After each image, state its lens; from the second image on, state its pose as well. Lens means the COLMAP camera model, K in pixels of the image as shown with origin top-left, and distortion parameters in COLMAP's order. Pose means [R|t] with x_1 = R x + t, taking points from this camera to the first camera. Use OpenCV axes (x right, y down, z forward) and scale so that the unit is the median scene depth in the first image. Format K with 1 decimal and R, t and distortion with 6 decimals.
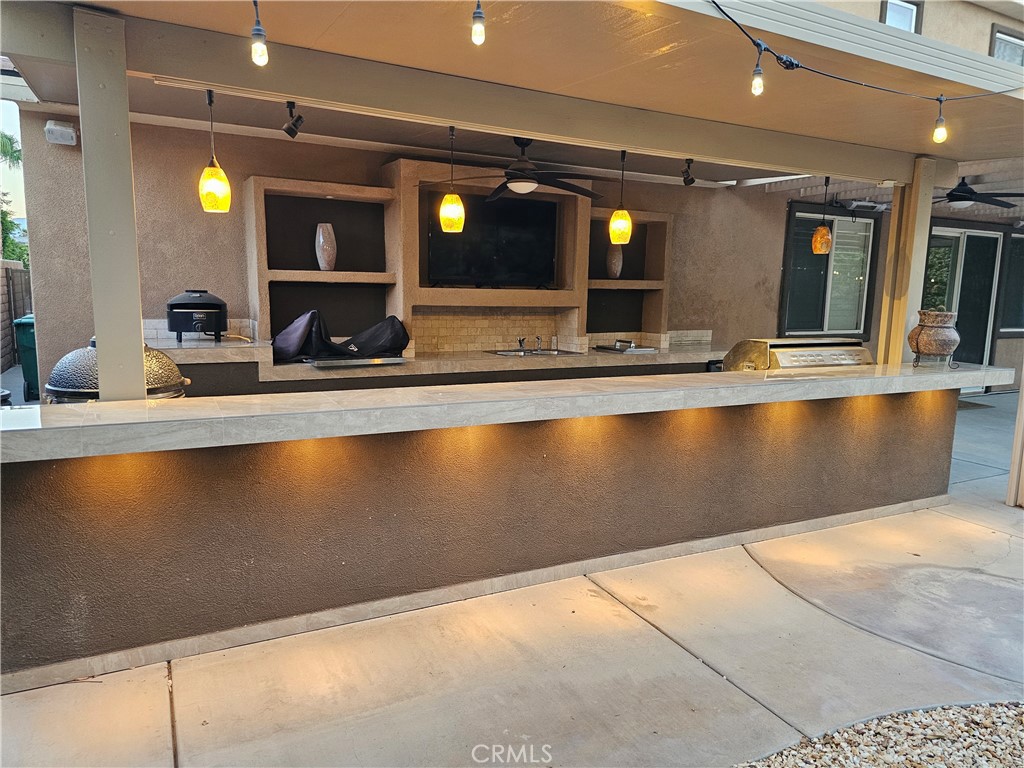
lens RADIAL K [[710.6, 0, 512.0], [0, 710.6, 384.0], [0, 0, 1]] dist [0.040078, -0.001002]
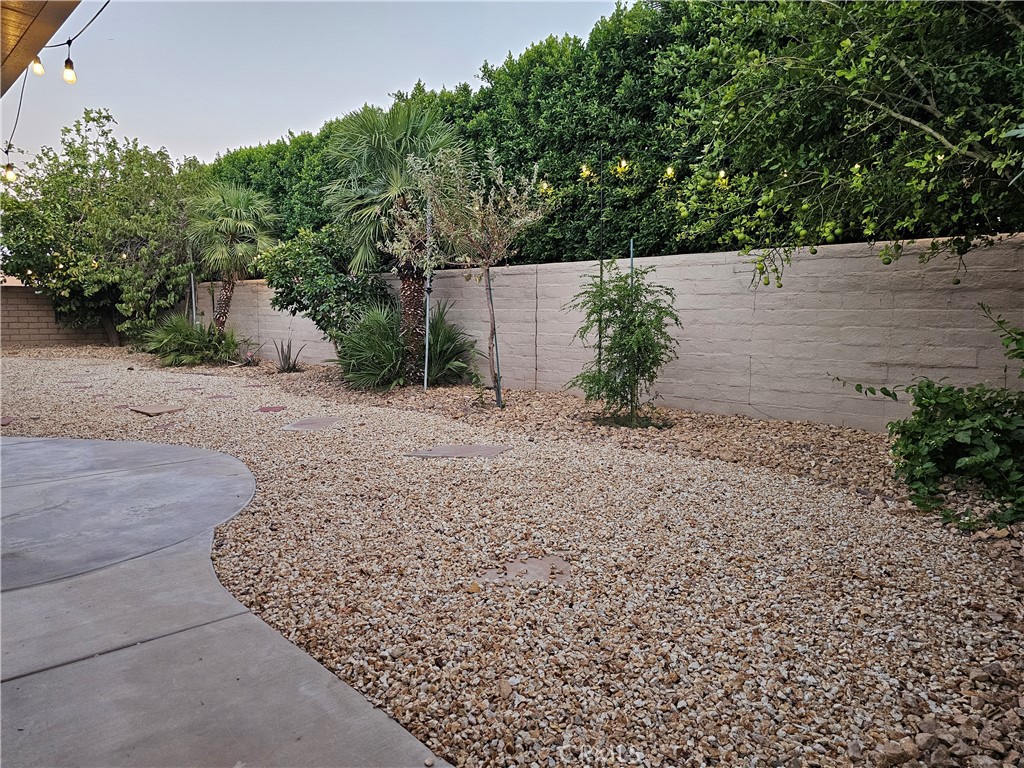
lens RADIAL K [[682.7, 0, 509.8], [0, 682.7, 397.5], [0, 0, 1]] dist [0.074439, -0.083112]
pose [[-0.255436, -0.147346, 0.955532, -0.252812], [0.123409, 0.975265, 0.183379, 0.002133], [-0.958917, 0.164763, -0.230934, 0.289775]]
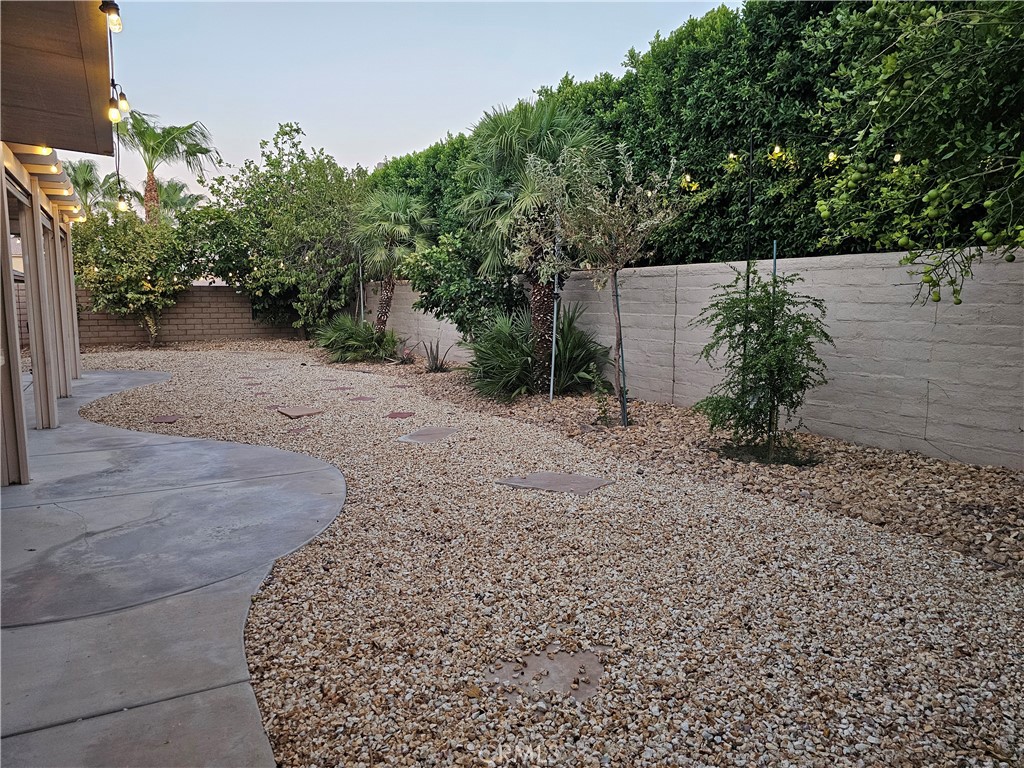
lens RADIAL K [[685.5, 0, 510.7], [0, 685.5, 388.7], [0, 0, 1]] dist [0.053173, -0.049637]
pose [[0.003532, -0.157445, 0.987522, -0.195351], [0.138557, 0.978079, 0.155444, -0.014852], [-0.990348, 0.136279, 0.025269, 0.191193]]
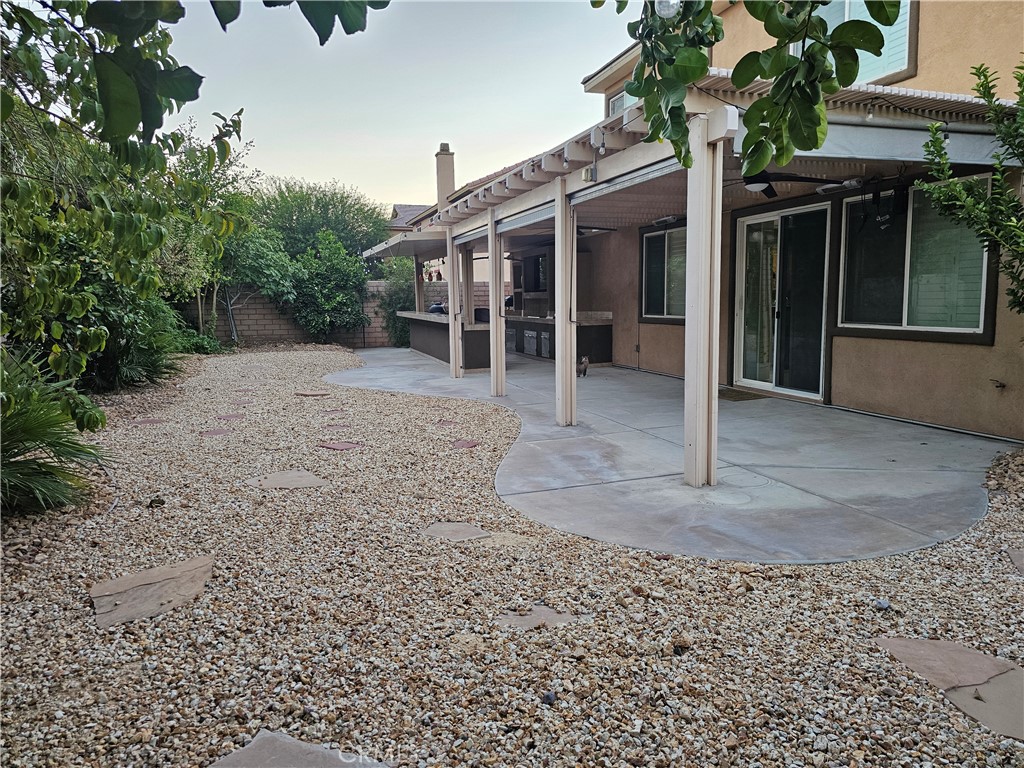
lens RADIAL K [[682.0, 0, 514.0], [0, 682.0, 373.7], [0, 0, 1]] dist [0.088147, -0.107184]
pose [[-0.183550, 0.086426, -0.979204, 2.196402], [-0.131094, 0.985078, 0.111518, -0.091141], [0.974230, 0.148837, -0.169481, 1.201816]]
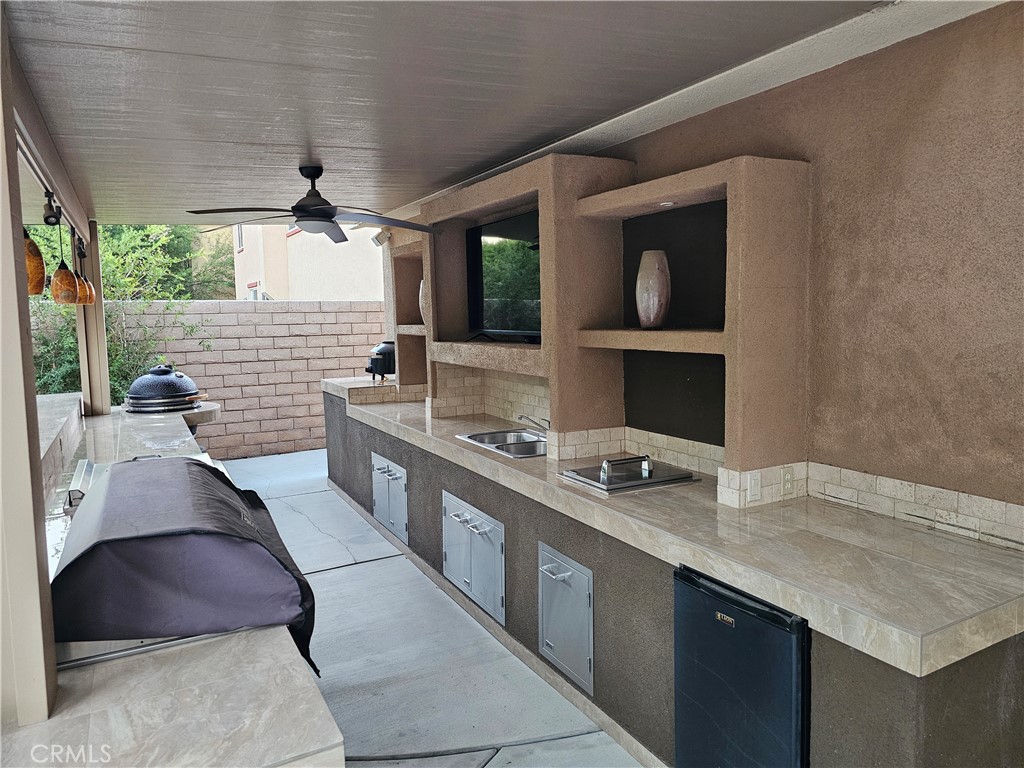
lens RADIAL K [[682.0, 0, 514.0], [0, 682.0, 373.7], [0, 0, 1]] dist [0.088147, -0.107184]
pose [[-0.000942, 0.063043, -0.998010, 0.587109], [-0.128374, 0.989746, 0.062642, -0.130799], [0.991725, 0.128177, 0.007161, 0.880894]]
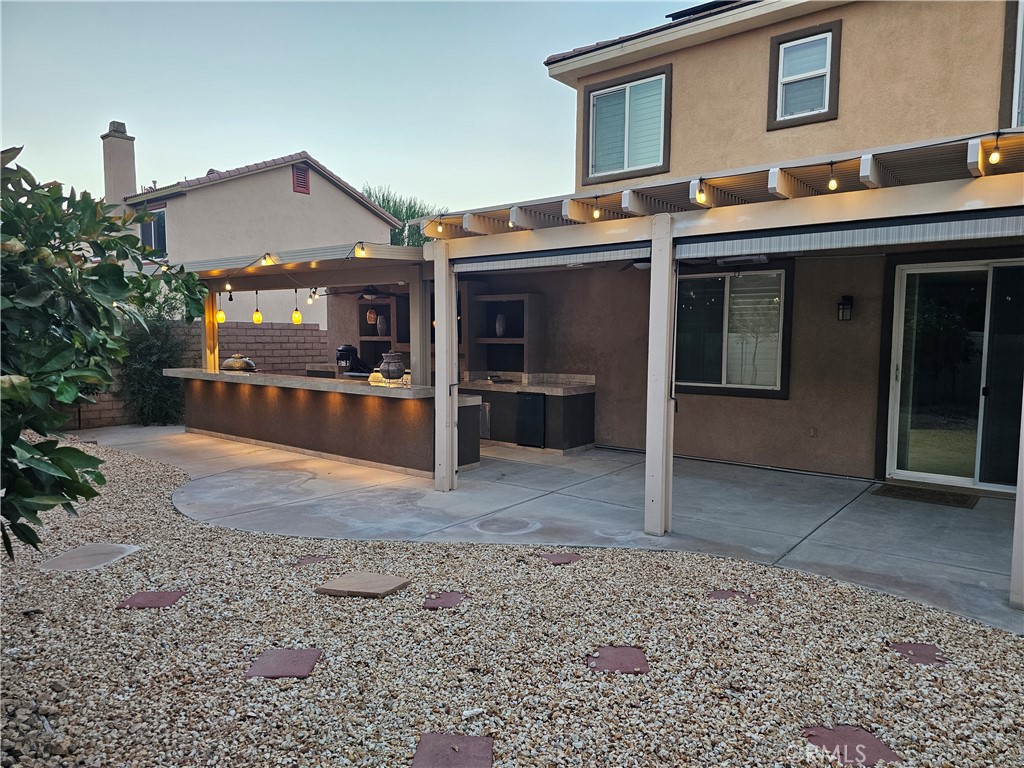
lens RADIAL K [[685.5, 0, 516.9], [0, 685.5, 393.5], [0, 0, 1]] dist [0.062019, -0.060873]
pose [[0.382363, 0.053706, -0.922450, 1.535750], [-0.129576, 0.991561, 0.004020, -0.033236], [0.914882, 0.117991, 0.386095, 0.441186]]
